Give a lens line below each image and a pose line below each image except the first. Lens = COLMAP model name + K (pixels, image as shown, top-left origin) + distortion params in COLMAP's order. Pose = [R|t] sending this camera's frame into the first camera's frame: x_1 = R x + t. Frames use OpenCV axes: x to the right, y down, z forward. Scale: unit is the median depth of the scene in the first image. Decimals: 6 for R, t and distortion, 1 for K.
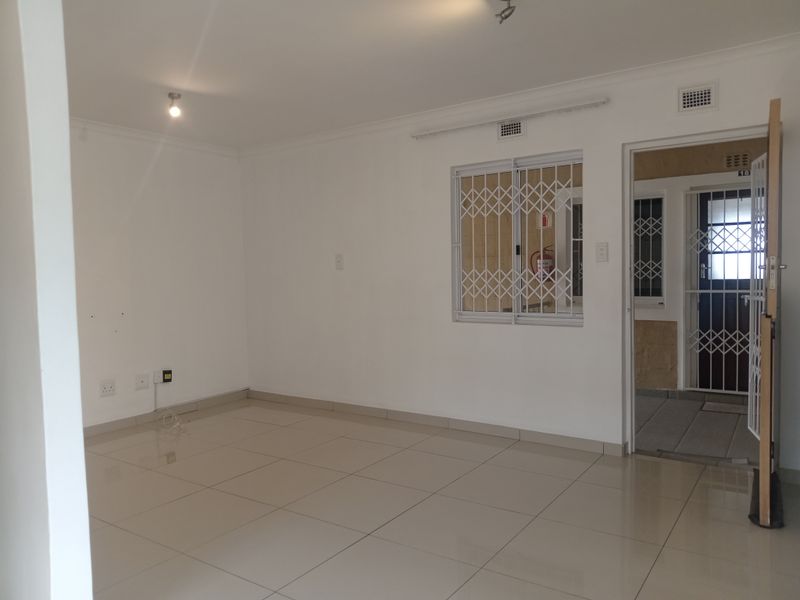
lens RADIAL K [[591.9, 0, 400.0], [0, 591.9, 300.0], [0, 0, 1]] dist [0.004918, 0.000581]
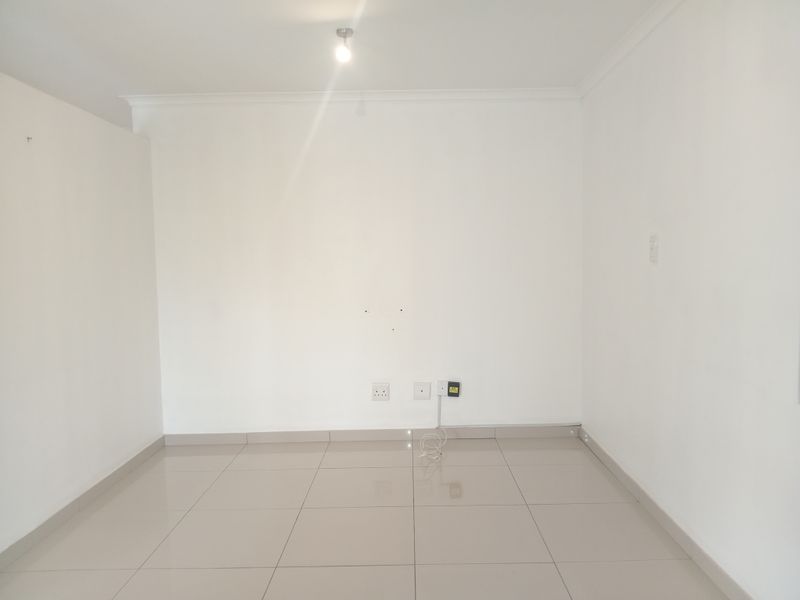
lens RADIAL K [[591.9, 0, 400.0], [0, 591.9, 300.0], [0, 0, 1]] dist [0.004918, 0.000581]
pose [[0.555024, 0.070328, -0.828856, 0.234965], [-0.038139, 0.997523, 0.059100, -0.039776], [0.830959, -0.001191, 0.556332, 0.490581]]
